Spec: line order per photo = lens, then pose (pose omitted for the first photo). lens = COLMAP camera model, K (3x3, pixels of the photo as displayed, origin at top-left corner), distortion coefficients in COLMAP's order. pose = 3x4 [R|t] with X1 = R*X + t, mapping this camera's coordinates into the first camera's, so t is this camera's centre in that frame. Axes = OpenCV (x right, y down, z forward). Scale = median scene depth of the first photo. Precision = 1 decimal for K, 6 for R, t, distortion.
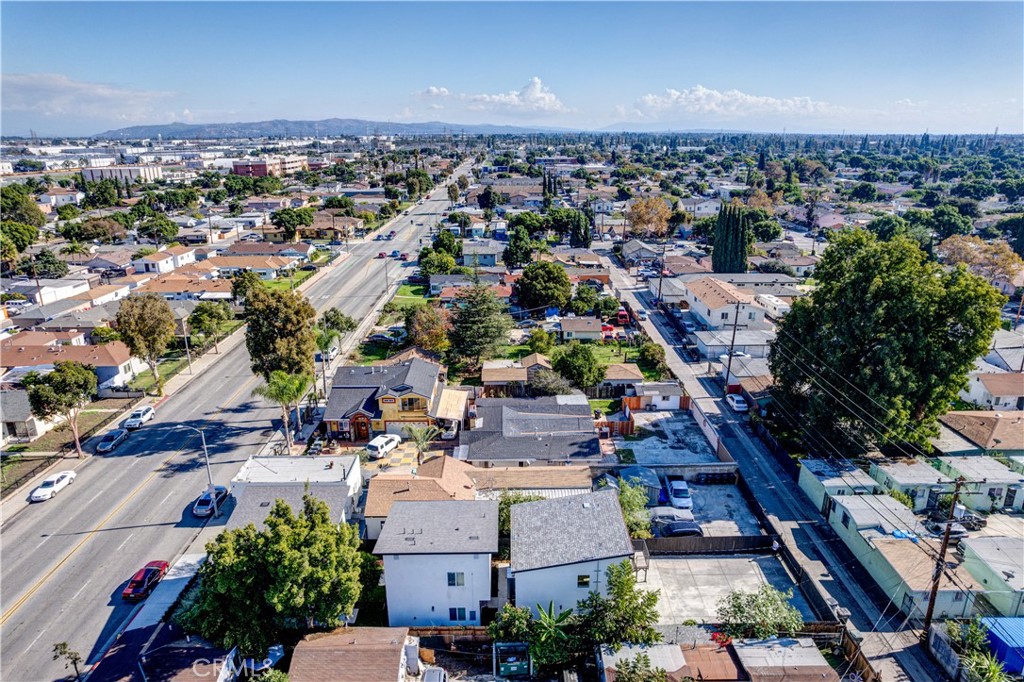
lens RADIAL K [[652.8, 0, 514.6], [0, 652.8, 351.3], [0, 0, 1]] dist [-0.079182, 0.070184]
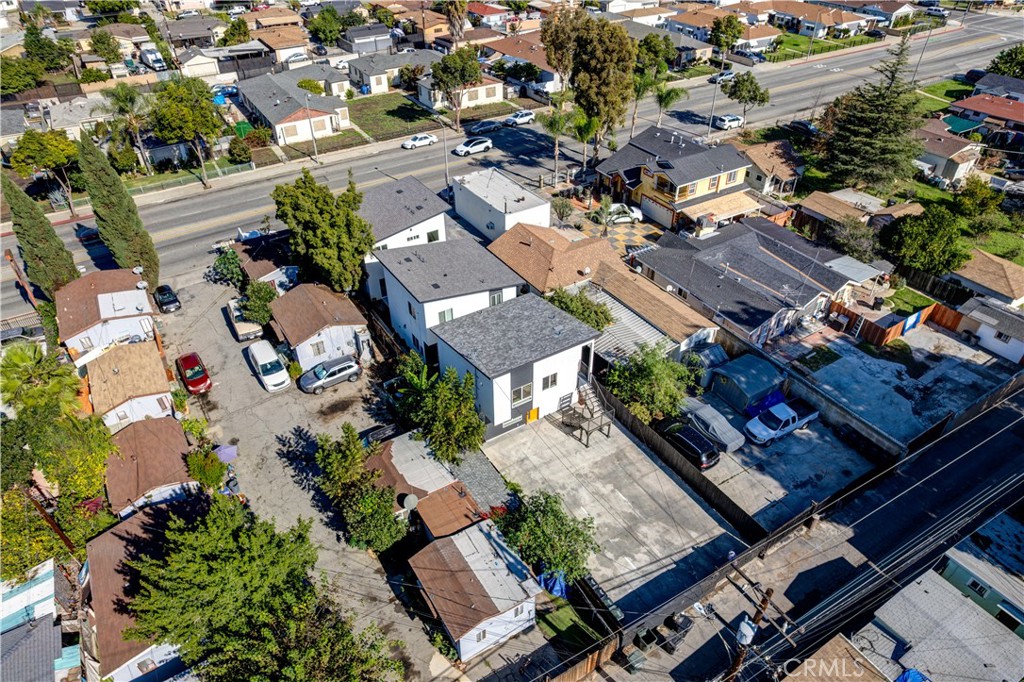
lens RADIAL K [[652.8, 0, 514.6], [0, 652.8, 351.3], [0, 0, 1]] dist [-0.079182, 0.070184]
pose [[0.522616, 0.526906, -0.670256, 0.450605], [-0.268500, 0.847875, 0.457182, -0.077565], [0.809185, -0.058967, 0.584587, 0.298725]]
